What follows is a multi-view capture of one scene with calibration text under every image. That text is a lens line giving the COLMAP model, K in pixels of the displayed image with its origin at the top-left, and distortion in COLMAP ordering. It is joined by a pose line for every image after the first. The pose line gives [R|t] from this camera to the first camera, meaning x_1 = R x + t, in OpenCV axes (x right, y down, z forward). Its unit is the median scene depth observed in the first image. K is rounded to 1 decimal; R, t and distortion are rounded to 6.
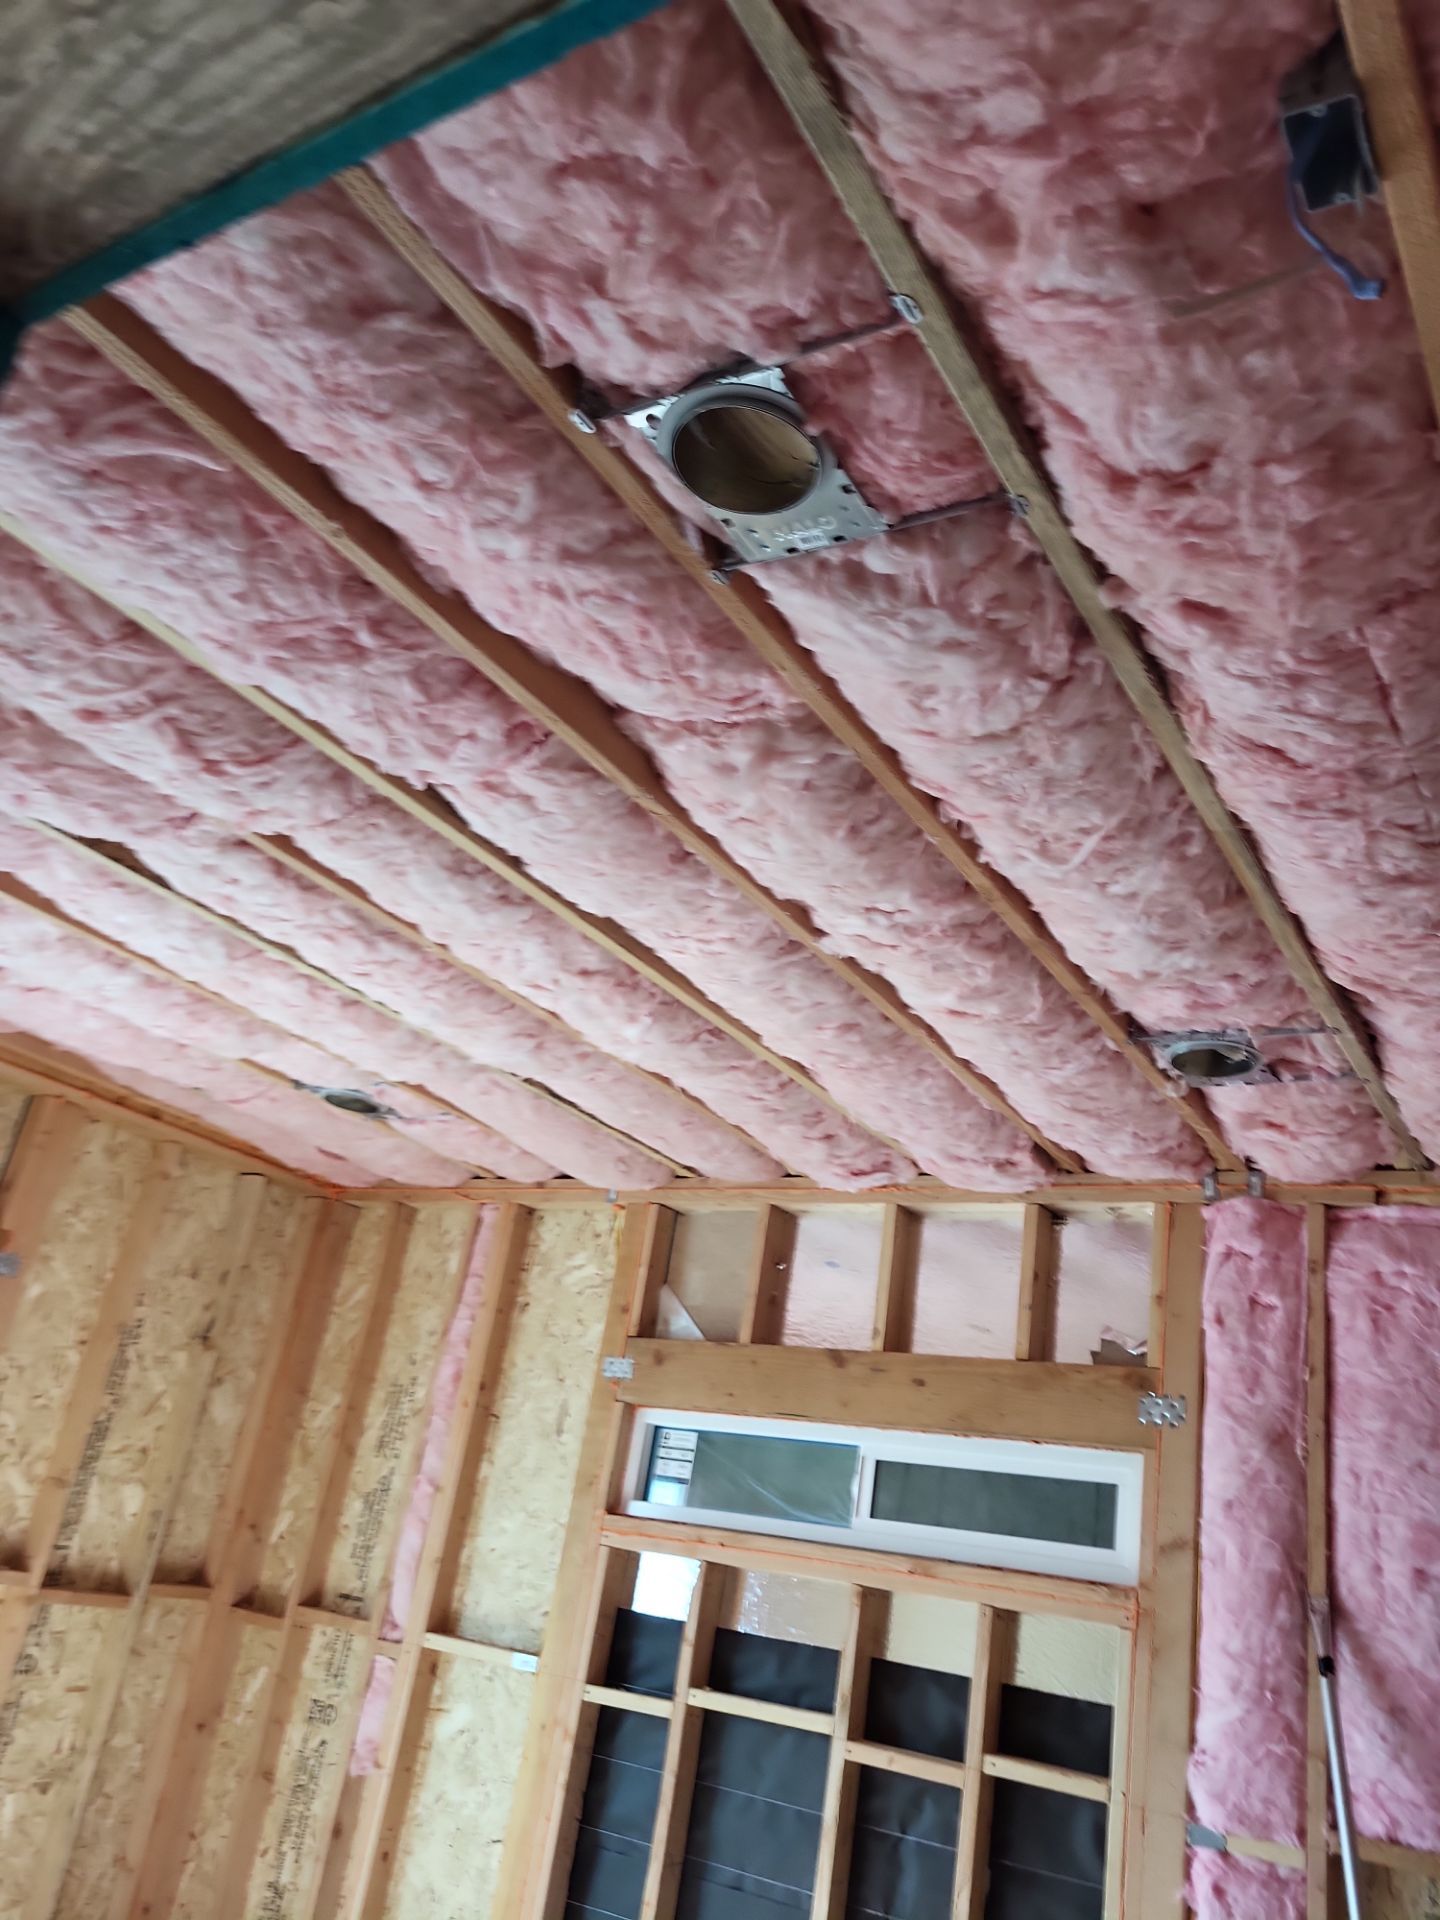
lens RADIAL K [[1421.2, 0, 750.2], [0, 1421.2, 967.6], [0, 0, 1]] dist [0.047496, -0.037057]
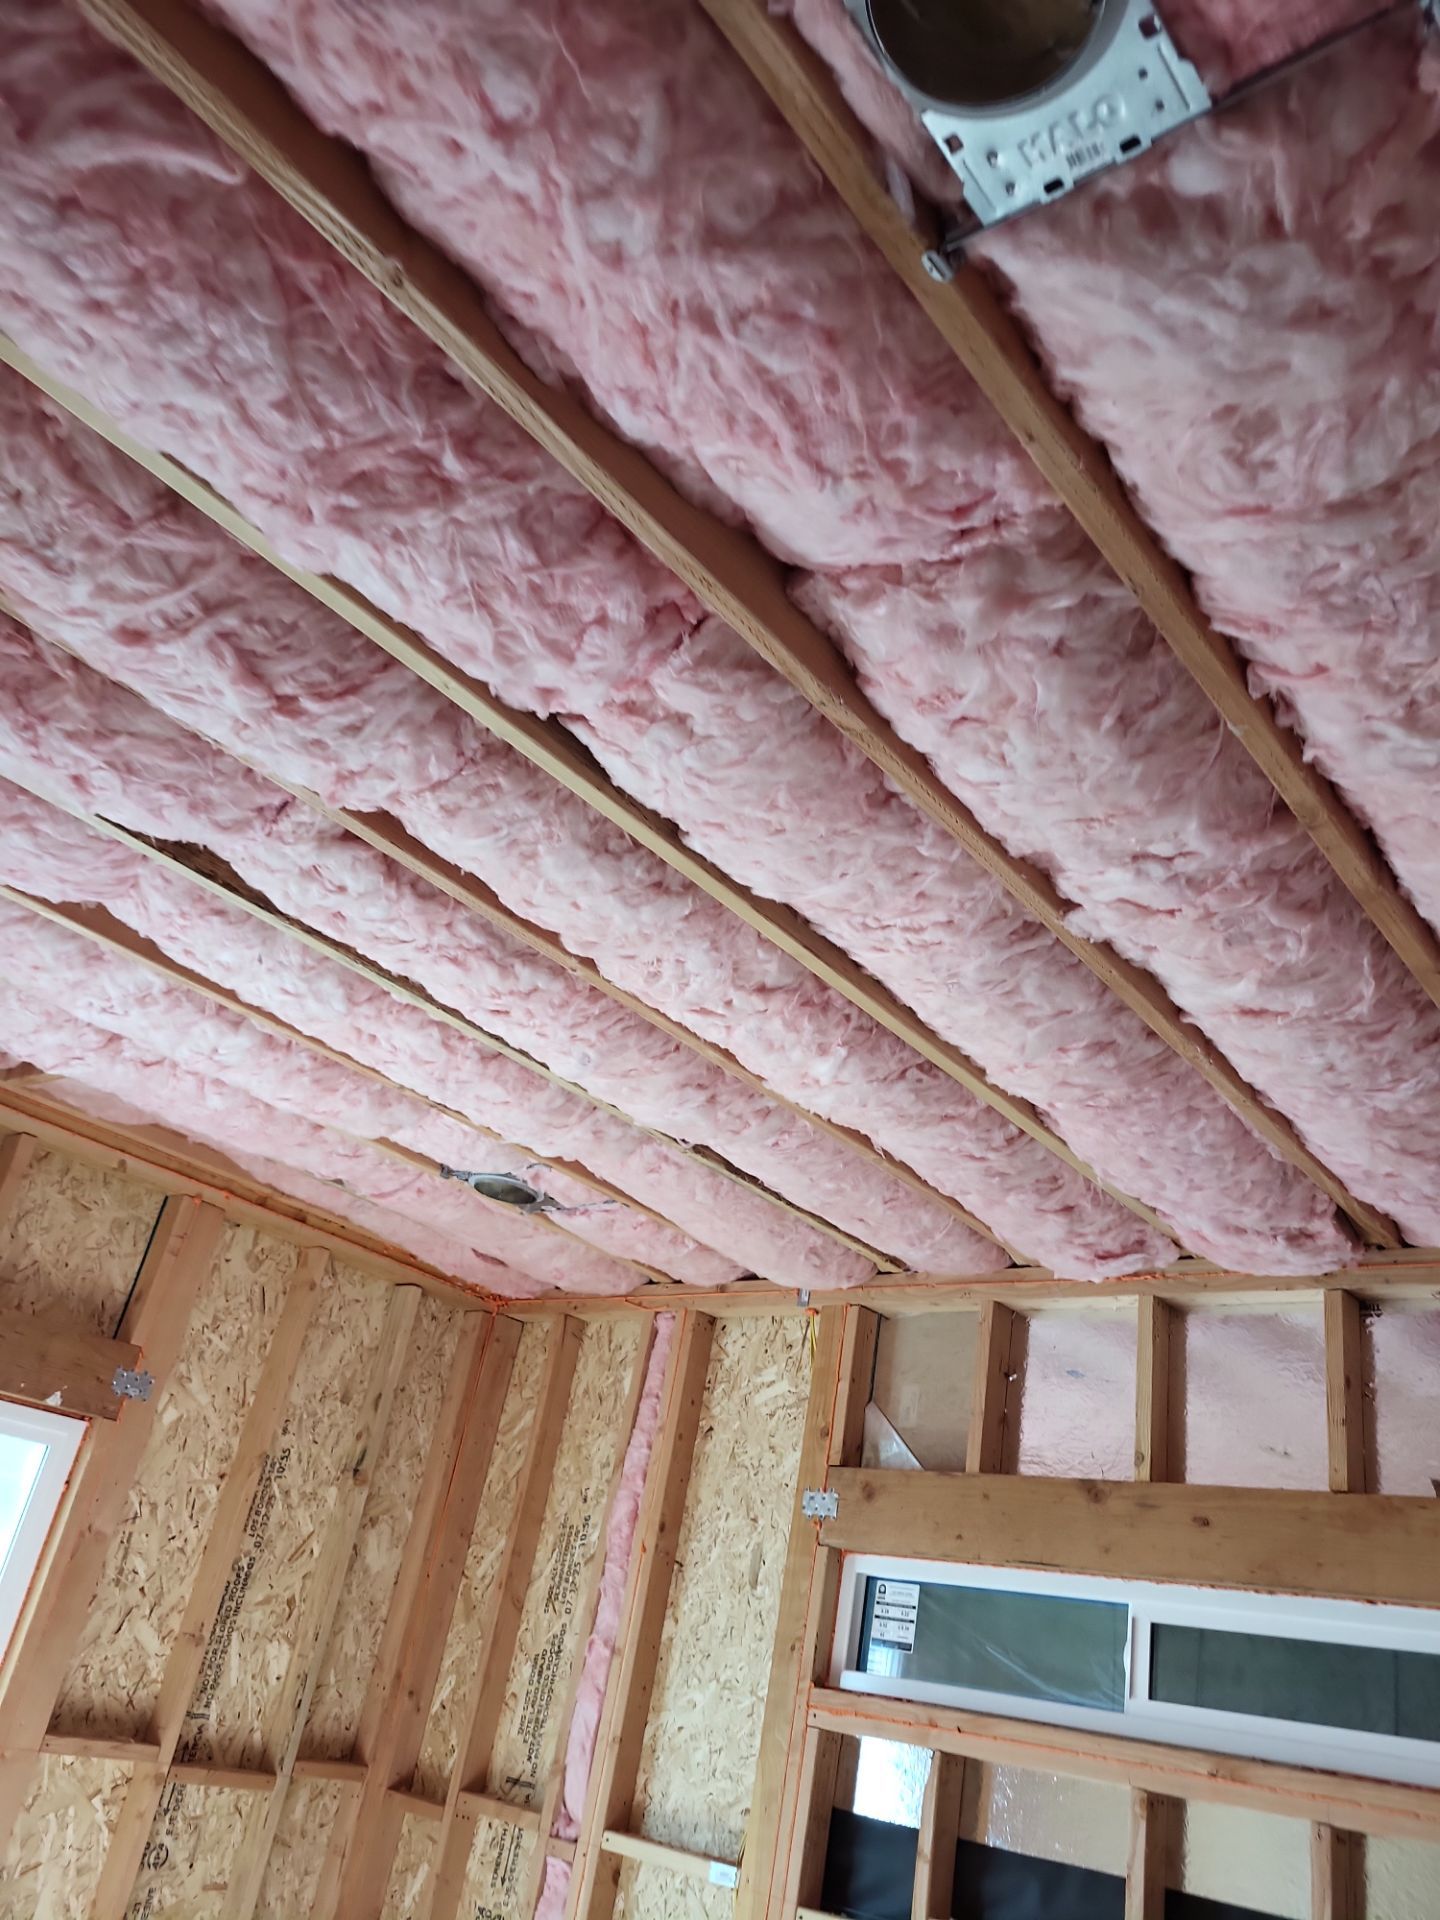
lens RADIAL K [[1421.2, 0, 750.2], [0, 1421.2, 967.6], [0, 0, 1]] dist [0.047496, -0.037057]
pose [[0.991582, -0.047131, -0.120601, -0.023114], [0.035649, 0.994777, -0.095649, 0.061310], [0.124479, 0.090545, 0.988082, 0.182193]]
